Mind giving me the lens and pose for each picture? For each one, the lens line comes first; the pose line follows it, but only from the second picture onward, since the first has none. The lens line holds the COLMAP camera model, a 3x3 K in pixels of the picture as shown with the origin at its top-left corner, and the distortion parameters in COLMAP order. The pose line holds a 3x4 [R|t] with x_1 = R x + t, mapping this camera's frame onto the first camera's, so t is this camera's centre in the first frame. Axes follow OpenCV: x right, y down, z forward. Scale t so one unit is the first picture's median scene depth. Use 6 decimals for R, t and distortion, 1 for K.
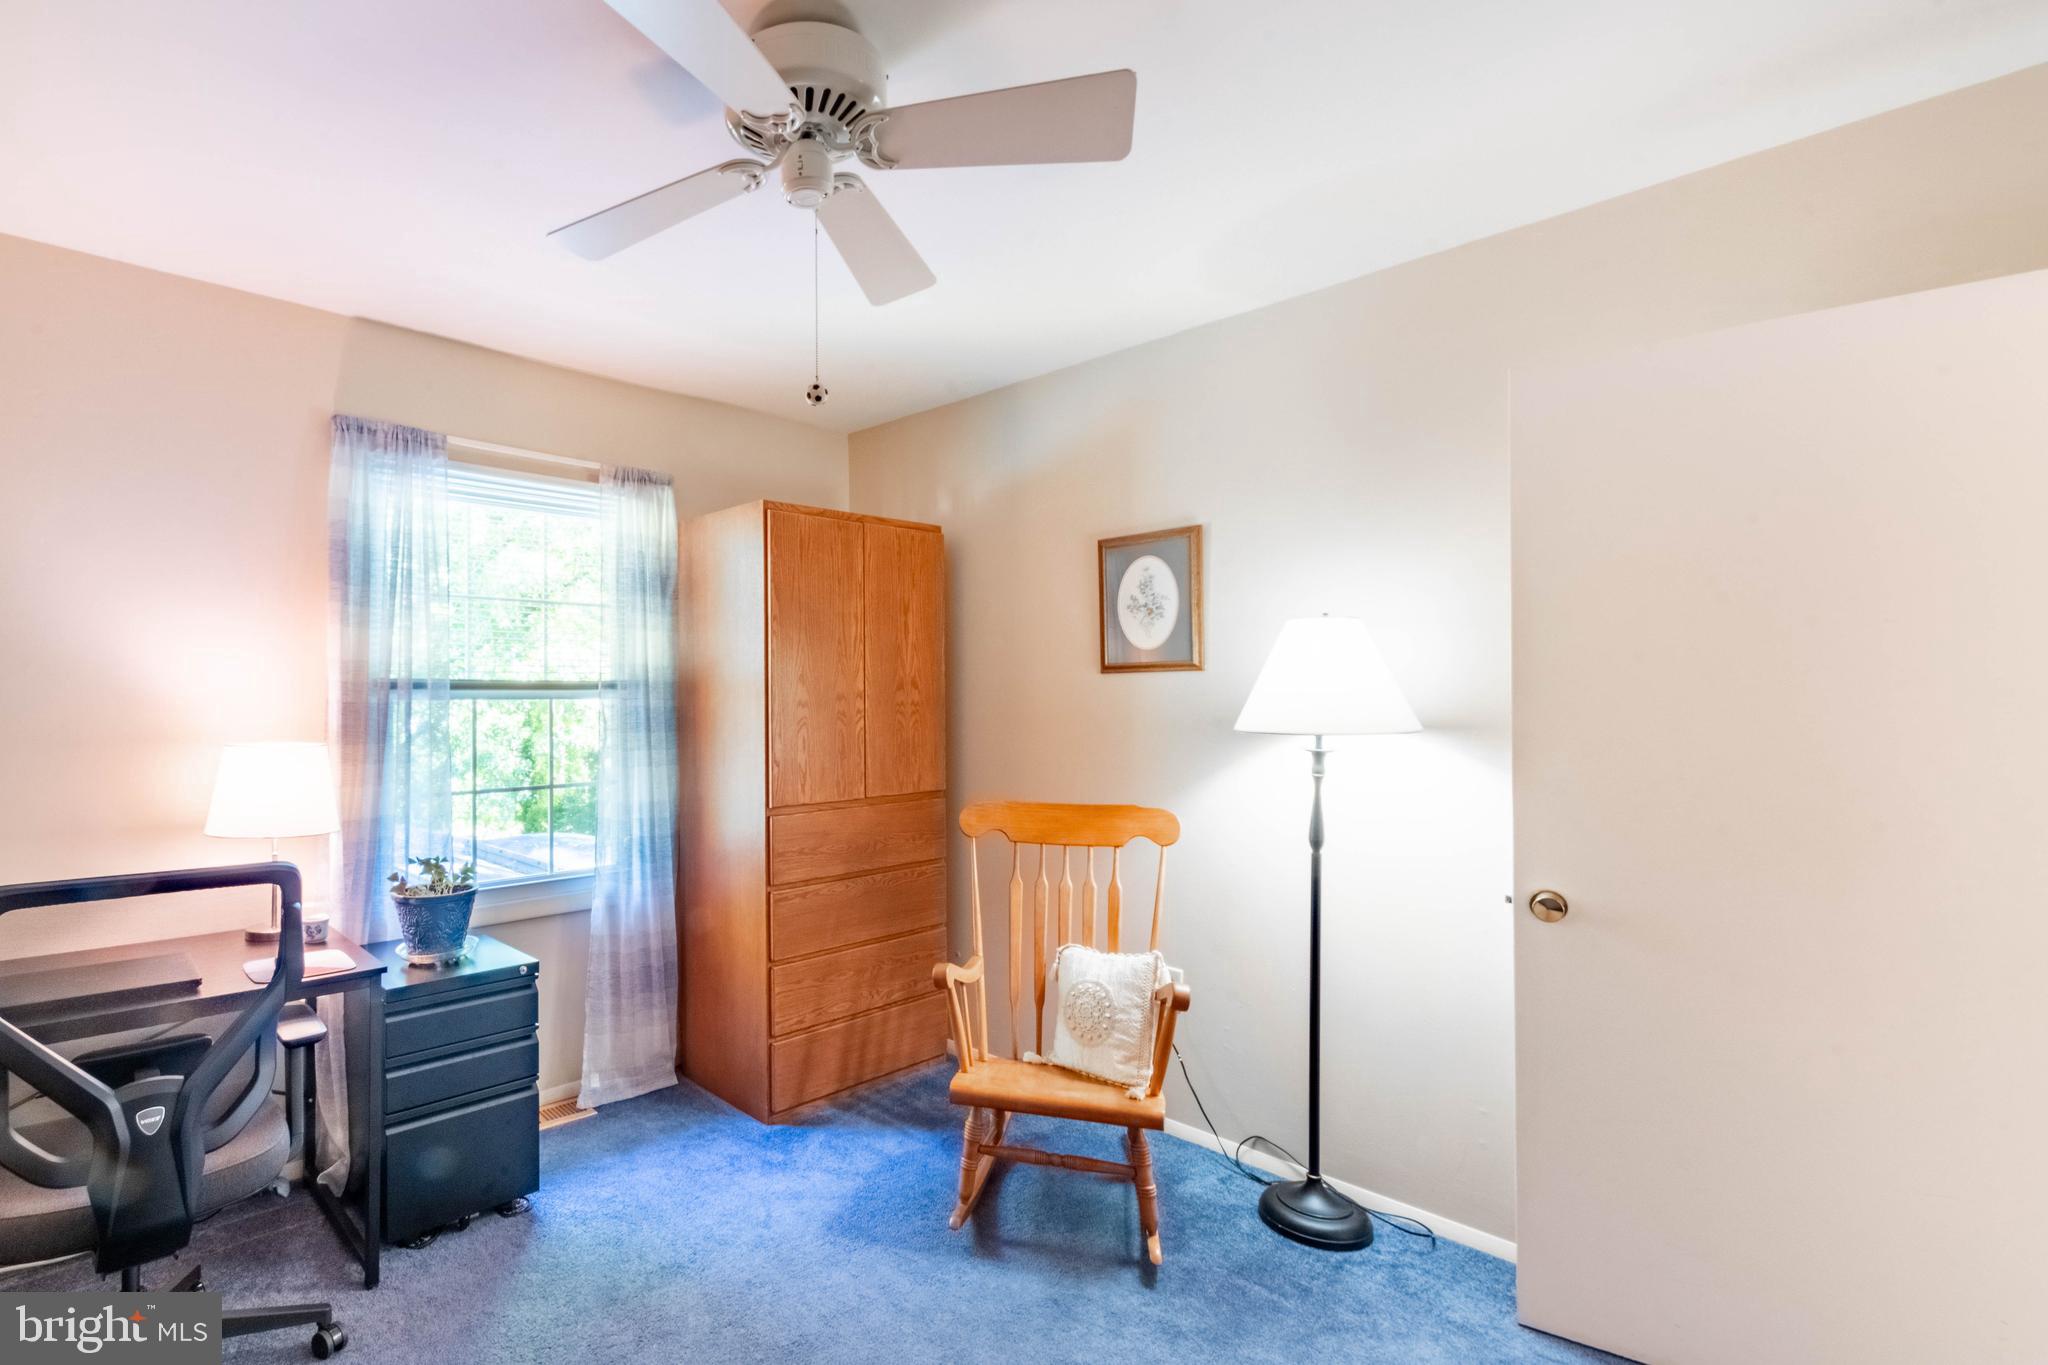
lens RADIAL K [[760.6, 0, 1023.2], [0, 760.6, 697.4], [0, 0, 1]] dist [0.000747, 0.000207]
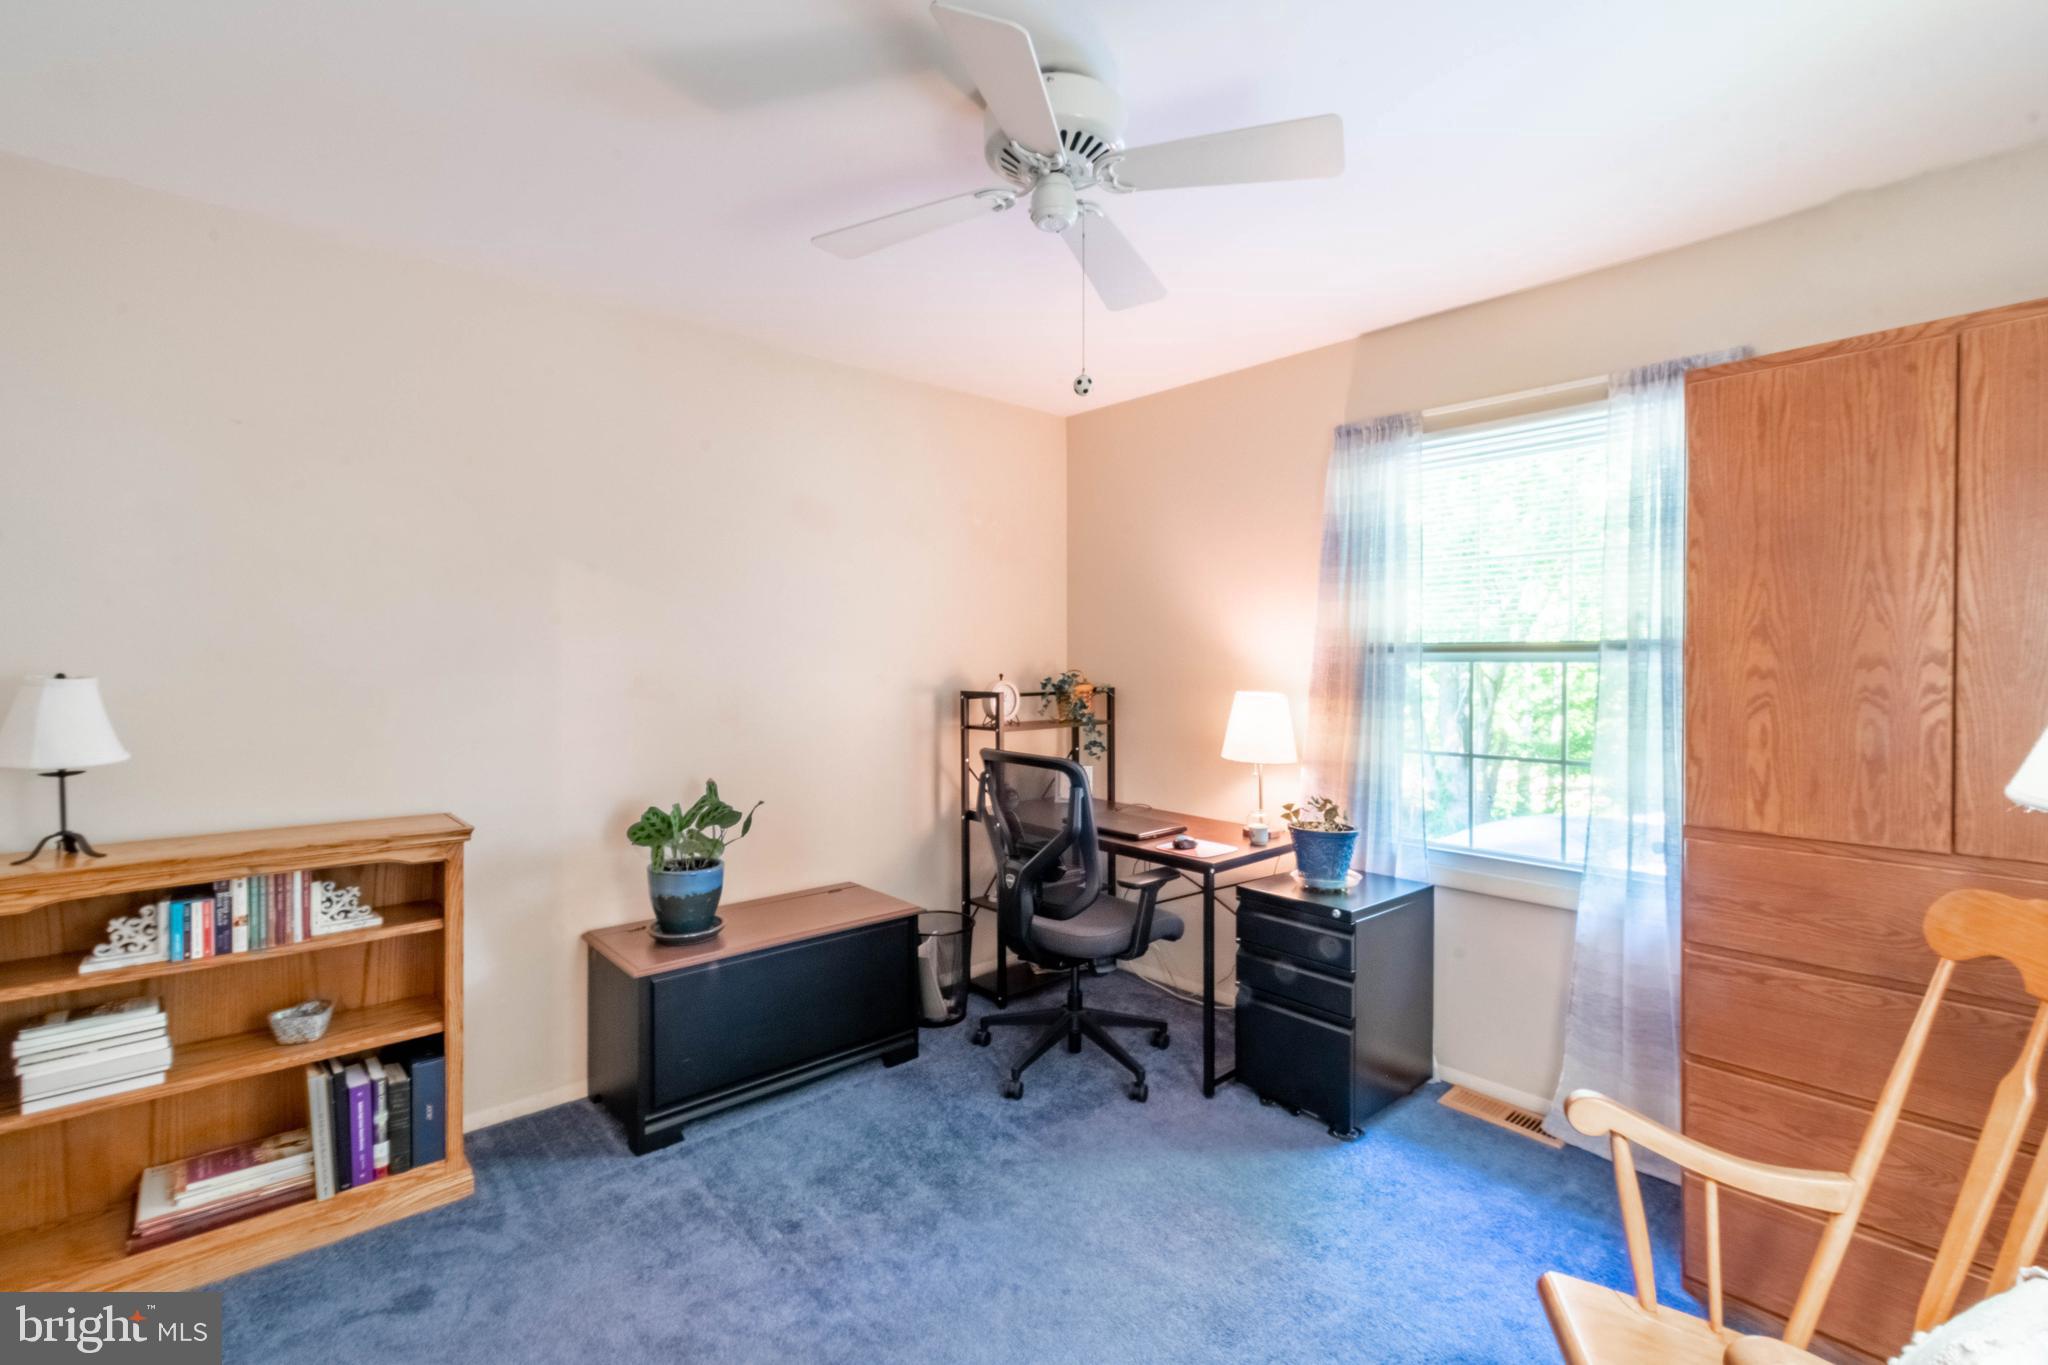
lens RADIAL K [[913.3, 0, 1027.4], [0, 913.3, 669.1], [0, 0, 1]] dist [0.008358, -0.001162]
pose [[0.040977, 0.015817, -0.999035, 0.441635], [-0.000741, 0.999875, 0.015800, -0.006220], [0.999160, 0.000093, 0.040983, 0.364181]]
